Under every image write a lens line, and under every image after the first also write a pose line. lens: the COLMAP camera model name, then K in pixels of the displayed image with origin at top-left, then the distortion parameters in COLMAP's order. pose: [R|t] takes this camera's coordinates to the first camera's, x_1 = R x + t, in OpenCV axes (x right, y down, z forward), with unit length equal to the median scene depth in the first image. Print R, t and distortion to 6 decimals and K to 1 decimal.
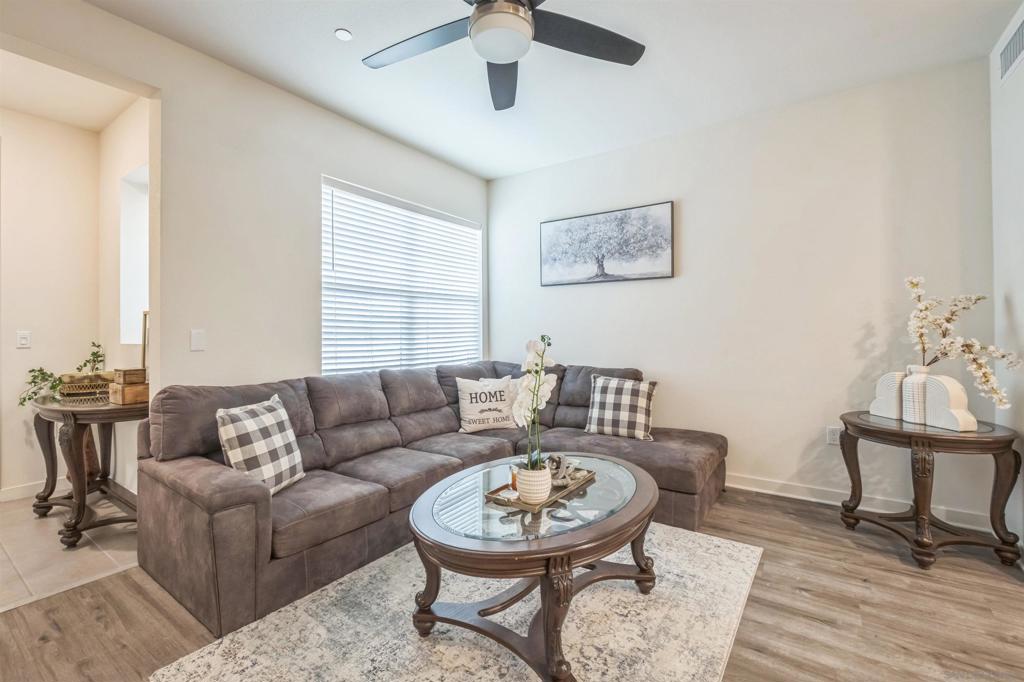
lens RADIAL K [[447.0, 0, 509.2], [0, 447.0, 328.1], [0, 0, 1]] dist [0.002427, -0.004021]
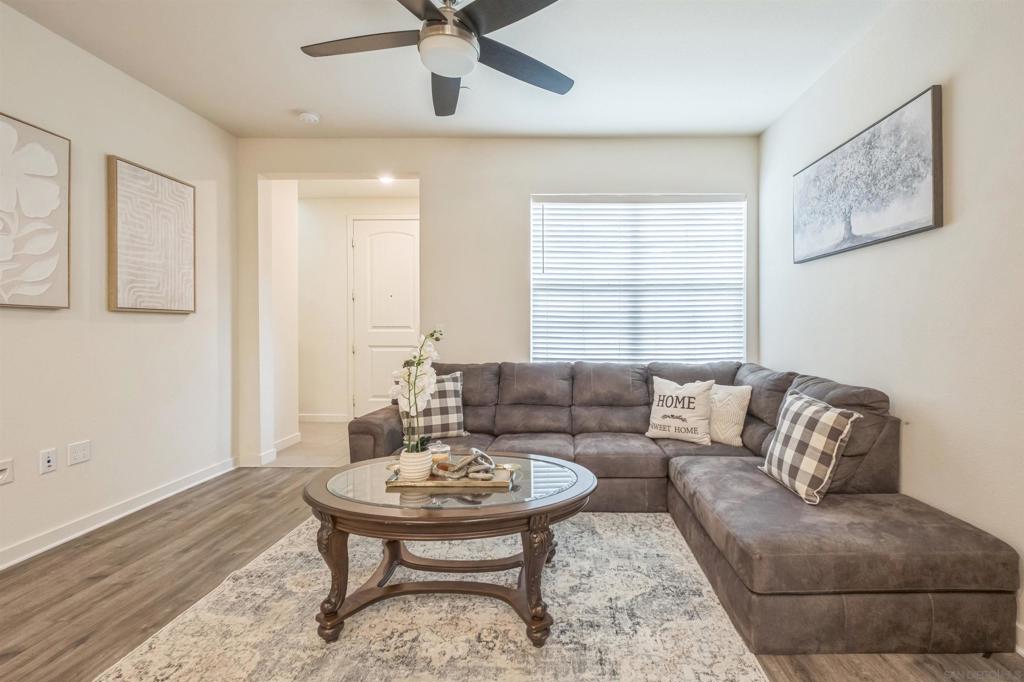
lens RADIAL K [[471.0, 0, 560.4], [0, 471.0, 326.8], [0, 0, 1]] dist [0.008937, -0.003964]
pose [[0.572197, 0.003834, -0.820107, 0.659999], [0.004178, 0.999962, 0.007589, 0.001135], [0.820105, -0.007769, 0.572160, 0.344226]]
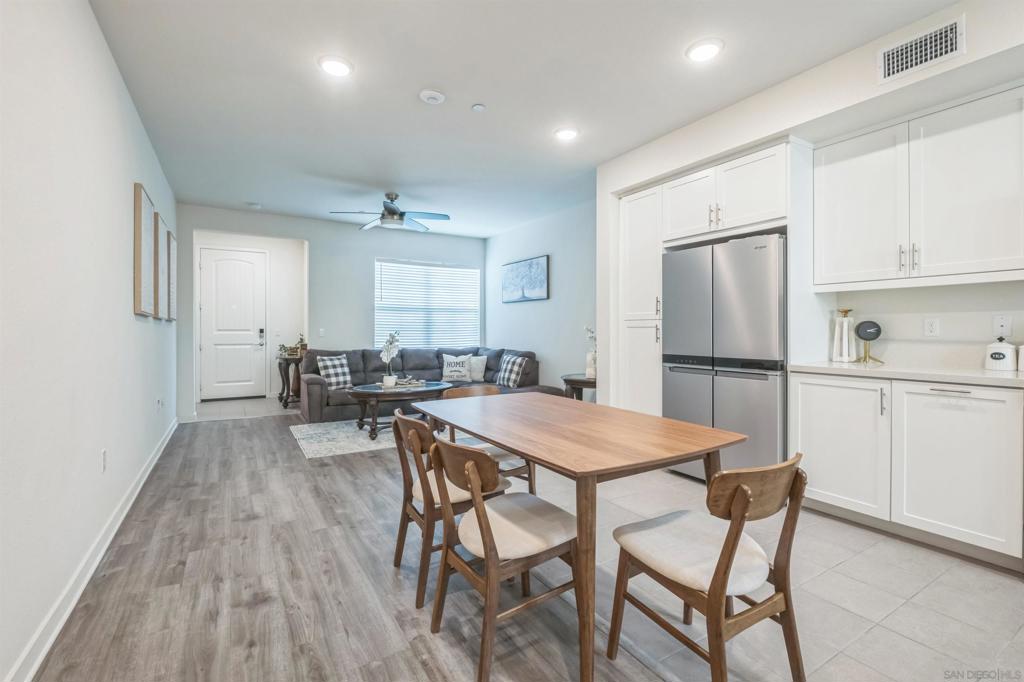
lens RADIAL K [[447.0, 0, 512.6], [0, 447.0, 335.0], [0, 0, 1]] dist [0.002427, -0.004021]
pose [[0.920114, 0.009542, -0.391535, 1.059118], [-0.002022, 0.999806, 0.019613, -0.009065], [0.391646, -0.017254, 0.919954, -0.749818]]
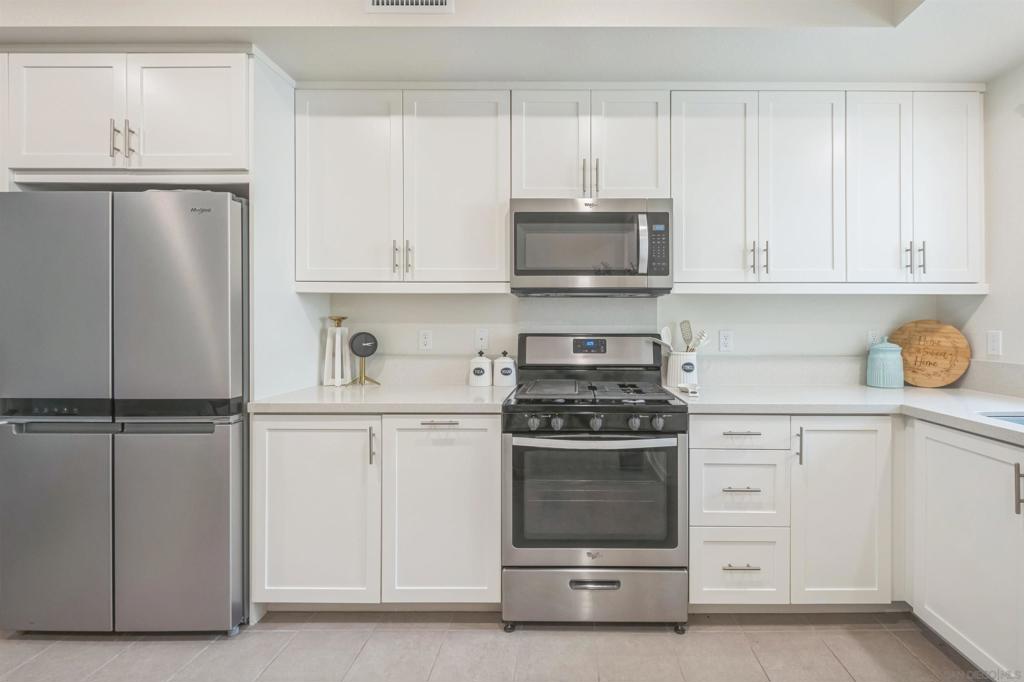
lens RADIAL K [[447.0, 0, 560.8], [0, 447.0, 327.0], [0, 0, 1]] dist [0.002427, -0.004021]
pose [[0.818173, 0.006623, 0.574934, 1.218356], [-0.010022, 0.999946, 0.002744, -0.036012], [-0.574885, -0.008007, 0.818195, -0.386702]]
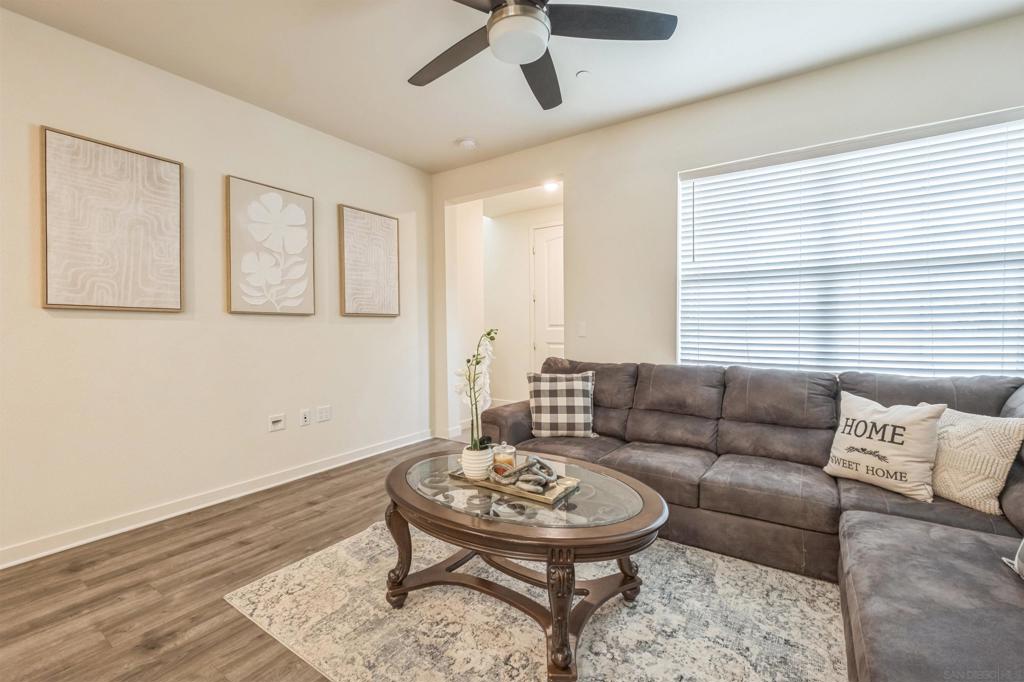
lens RADIAL K [[447.0, 0, 502.7], [0, 447.0, 336.3], [0, 0, 1]] dist [0.002427, -0.004021]
pose [[0.009180, 0.027604, -0.999577, 0.630572], [0.016196, 0.999484, 0.027750, 0.003300], [0.999827, -0.016444, 0.008728, 0.578933]]
